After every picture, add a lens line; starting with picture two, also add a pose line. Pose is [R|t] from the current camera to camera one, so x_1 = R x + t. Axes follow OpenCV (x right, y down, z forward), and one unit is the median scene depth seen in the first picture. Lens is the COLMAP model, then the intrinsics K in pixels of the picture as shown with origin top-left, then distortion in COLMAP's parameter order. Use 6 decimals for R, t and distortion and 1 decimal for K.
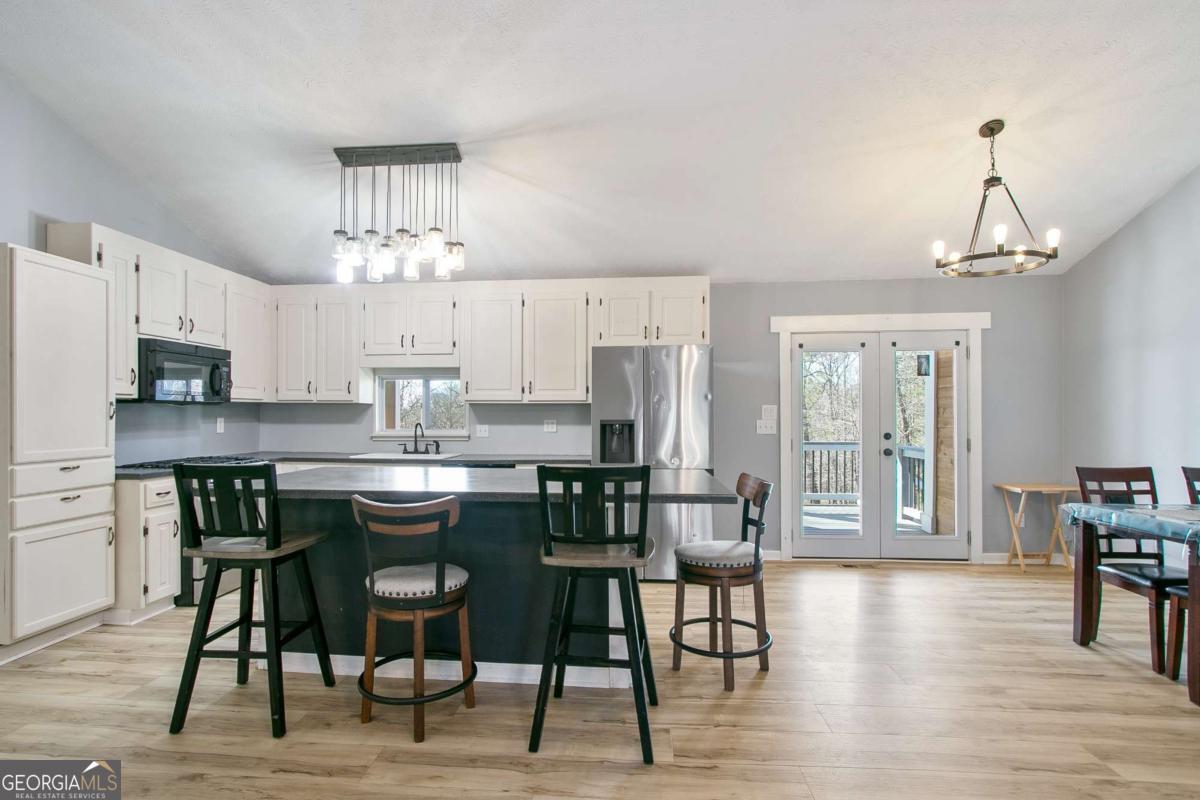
lens RADIAL K [[584.9, 0, 574.0], [0, 584.9, 413.7], [0, 0, 1]] dist [-0.011466, -0.000314]
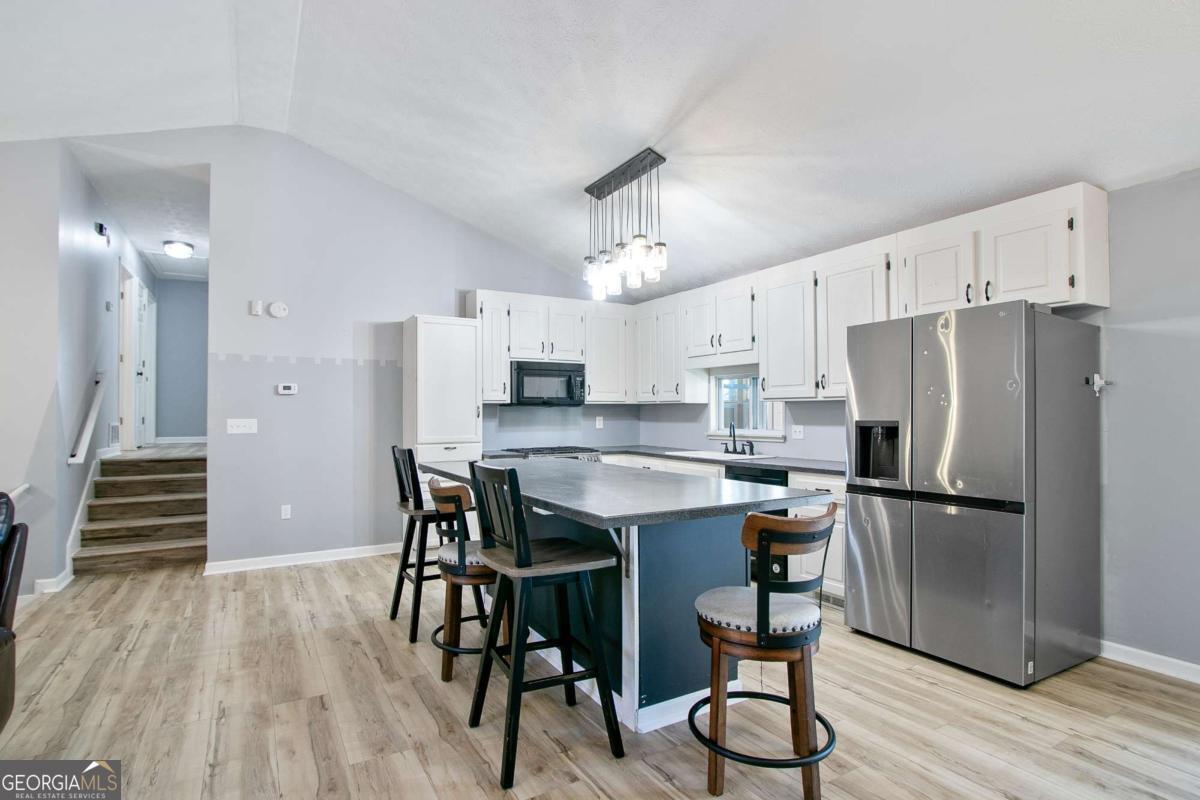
lens RADIAL K [[582.7, 0, 574.3], [0, 582.7, 404.4], [0, 0, 1]] dist [-0.014801, -0.000052]
pose [[0.572748, -0.013939, -0.819613, 0.514750], [0.003457, 0.999888, -0.014589, -0.001043], [0.819724, 0.005523, 0.572732, 0.296412]]
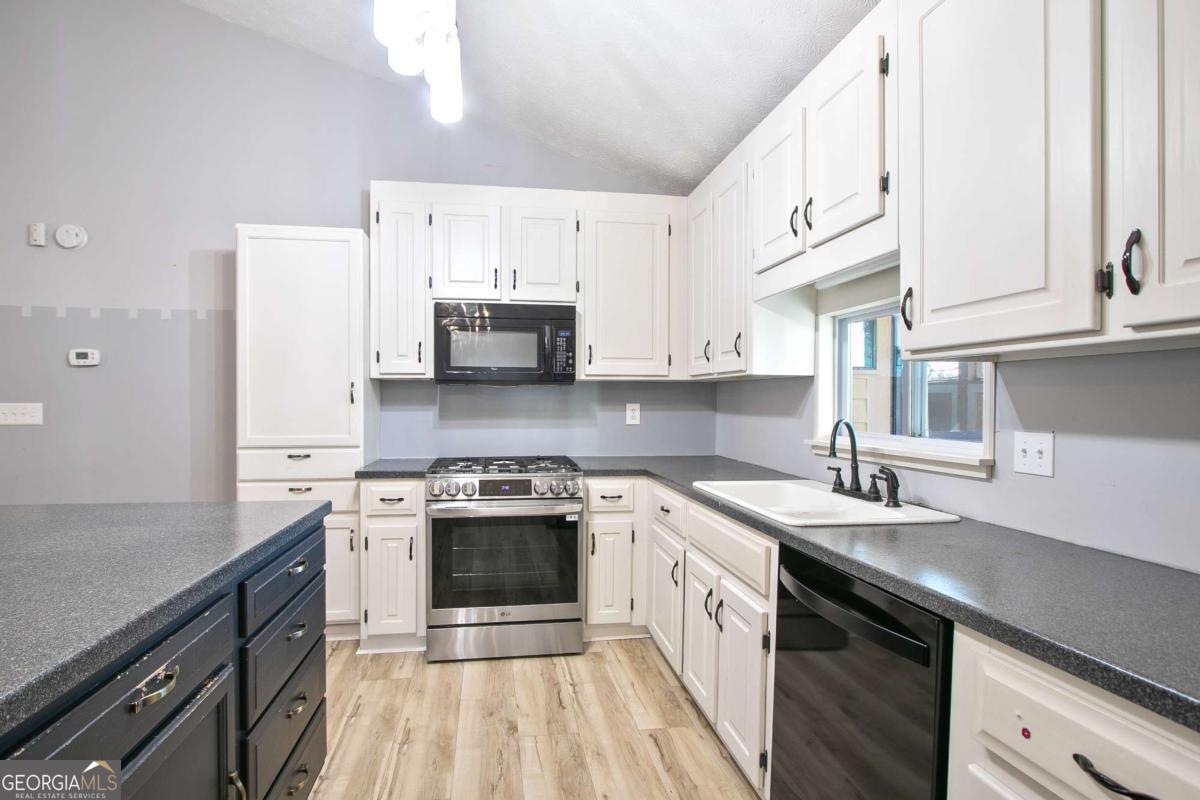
lens RADIAL K [[582.7, 0, 574.3], [0, 582.7, 404.4], [0, 0, 1]] dist [-0.014801, -0.000052]
pose [[0.242984, 0.005837, -0.970013, 0.092724], [-0.001631, 0.999983, 0.005609, 0.005695], [0.970029, 0.000220, 0.242989, 0.974290]]
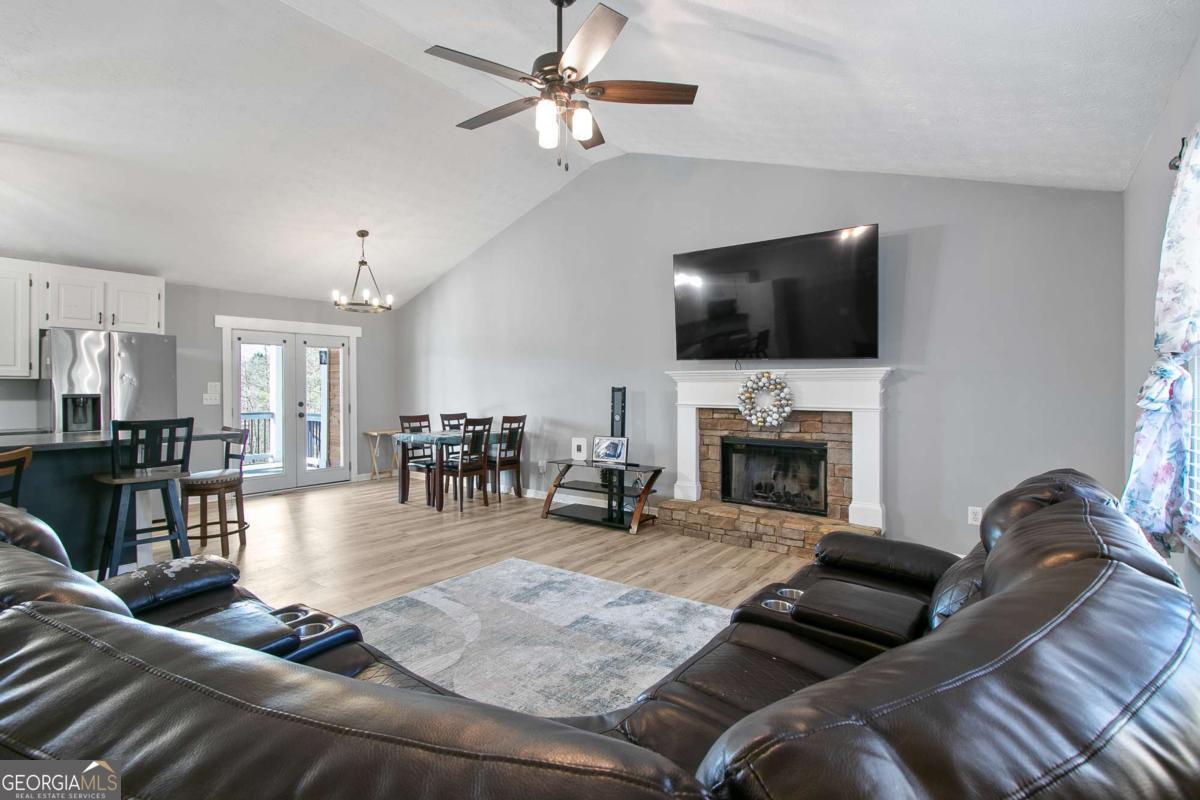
lens RADIAL K [[573.6, 0, 568.4], [0, 573.6, 392.9], [0, 0, 1]] dist [-0.002708, 0.000009]
pose [[0.565341, -0.004273, 0.824846, -0.359052], [-0.000186, 0.999986, 0.005308, 0.002503], [-0.824857, -0.003155, 0.565332, -0.494253]]
